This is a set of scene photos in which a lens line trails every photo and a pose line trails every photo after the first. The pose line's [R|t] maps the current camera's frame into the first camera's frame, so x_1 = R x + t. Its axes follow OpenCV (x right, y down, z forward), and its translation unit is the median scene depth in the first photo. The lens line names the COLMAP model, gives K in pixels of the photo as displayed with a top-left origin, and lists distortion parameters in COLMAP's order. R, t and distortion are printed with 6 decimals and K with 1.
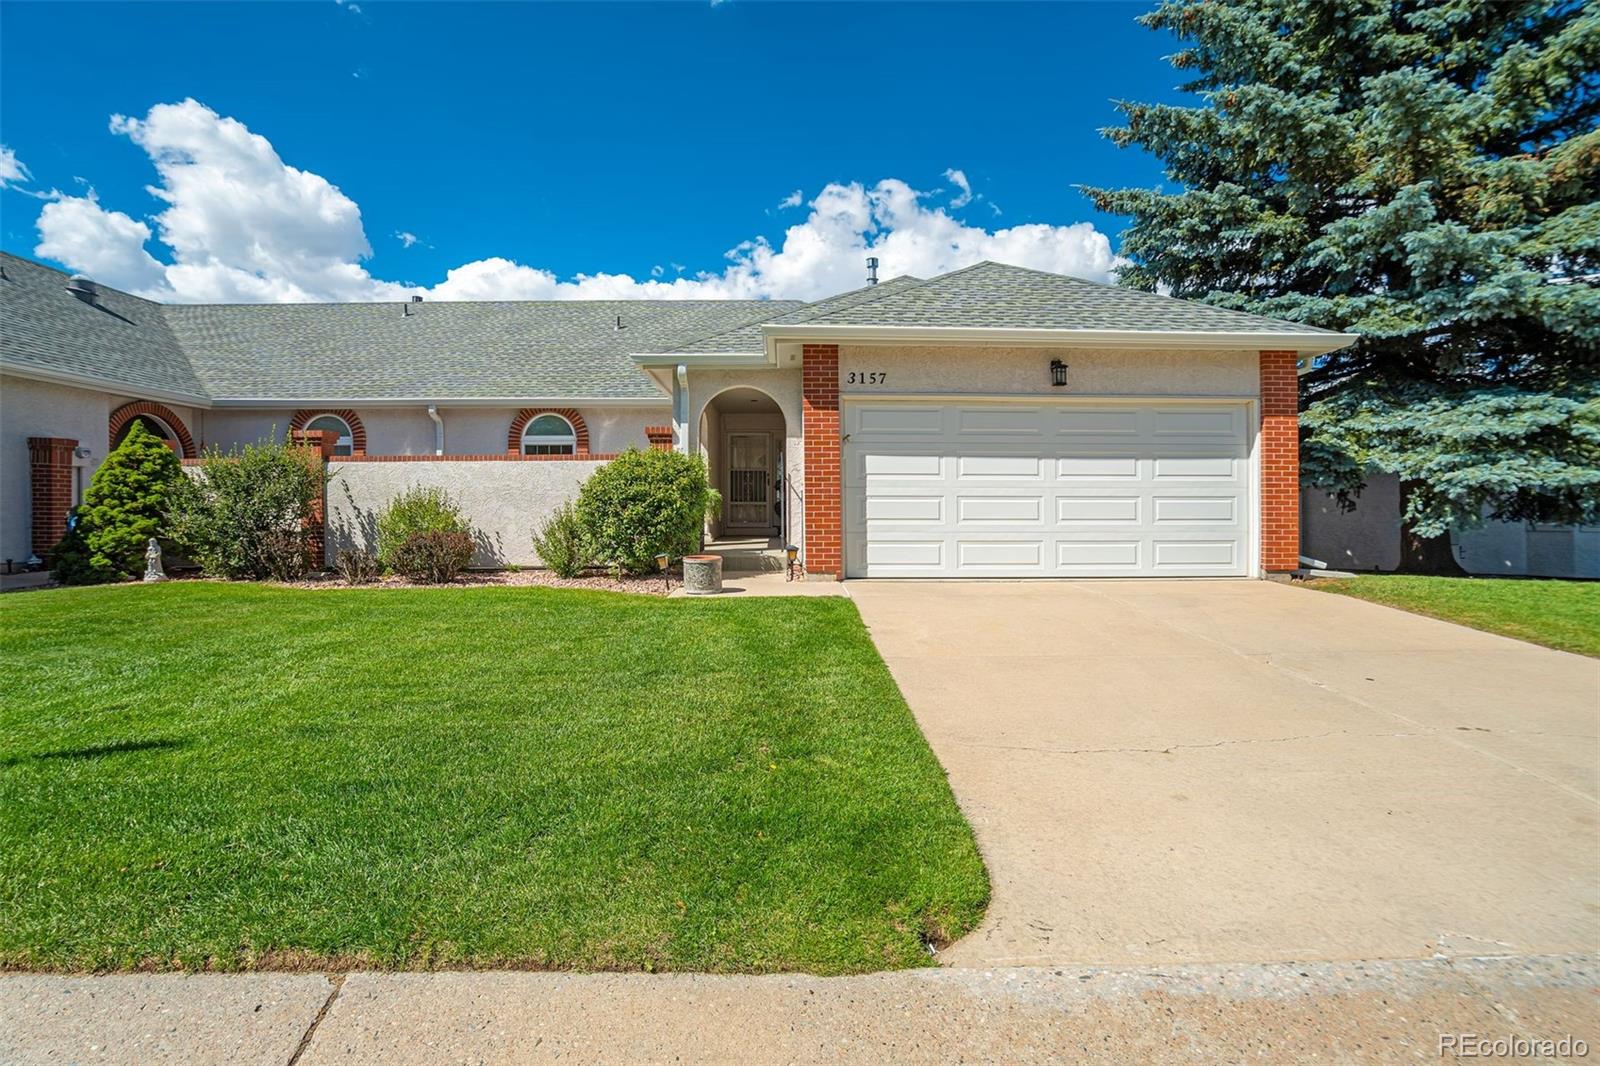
lens RADIAL K [[737.3, 0, 850.4], [0, 737.3, 506.0], [0, 0, 1]] dist [-0.049038, 0.000296]
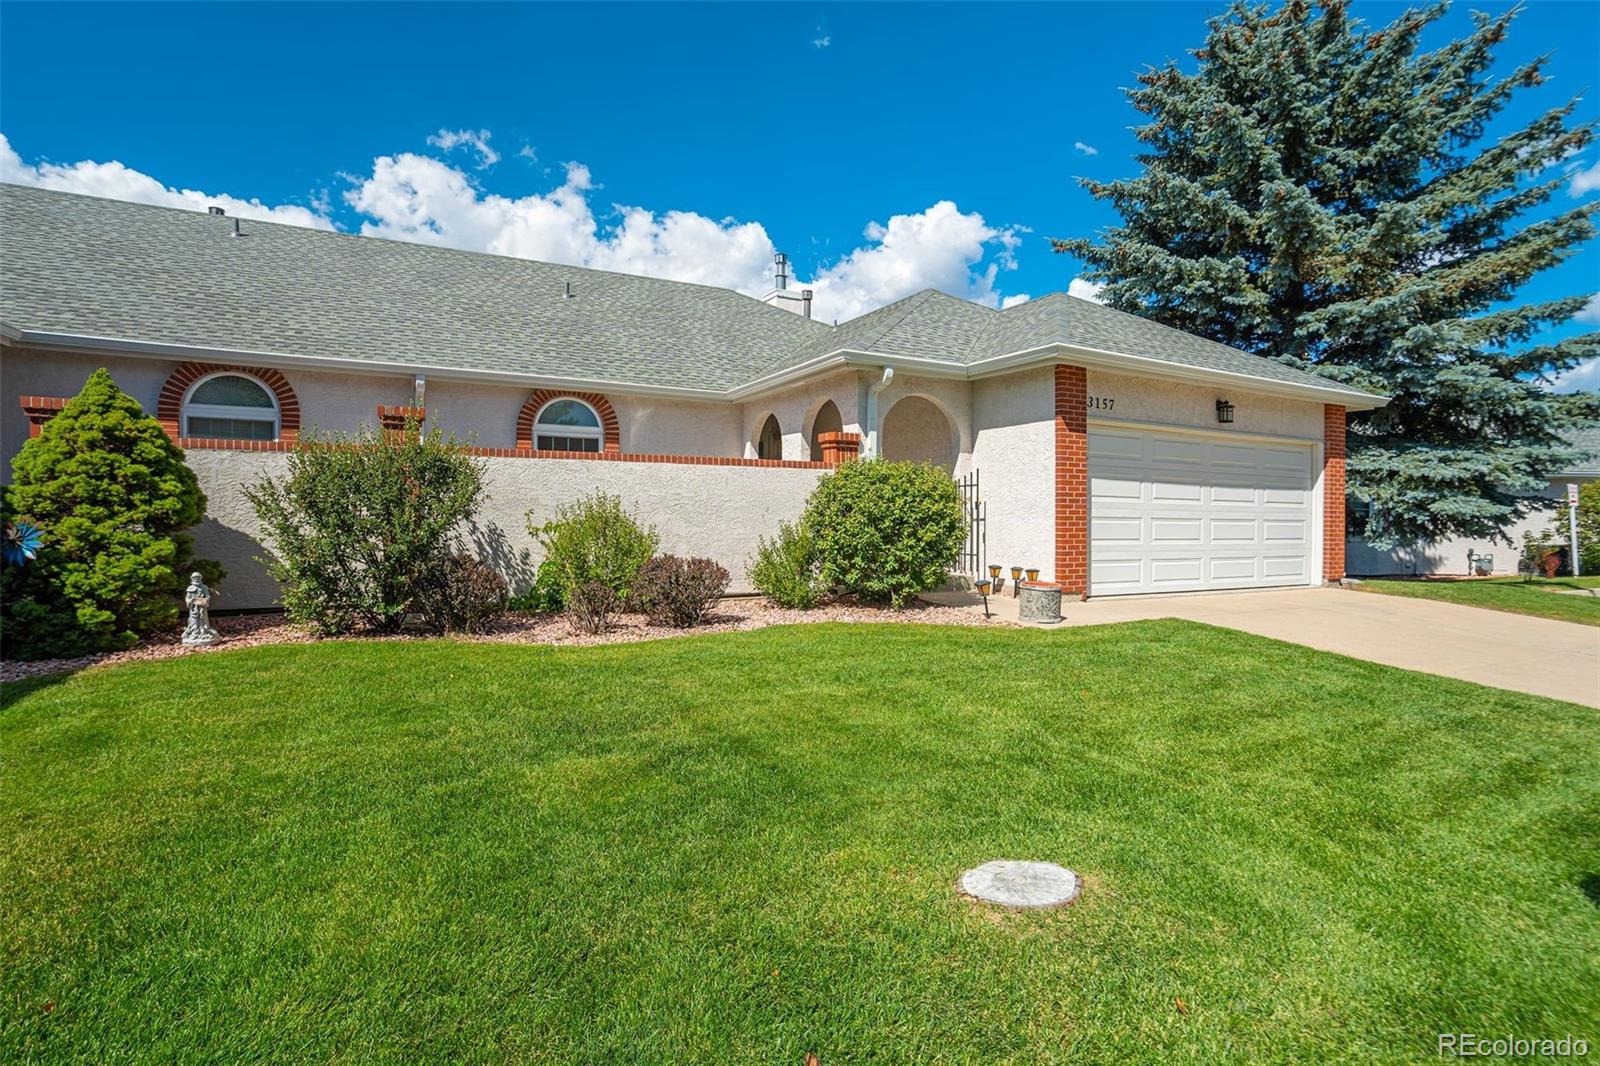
lens RADIAL K [[737.3, 0, 850.4], [0, 737.3, 506.0], [0, 0, 1]] dist [-0.049038, 0.000296]
pose [[0.907824, 0.019247, 0.418909, -0.705682], [-0.021332, 0.999772, 0.000294, -0.021985], [-0.418808, -0.009203, 0.908028, 0.209855]]
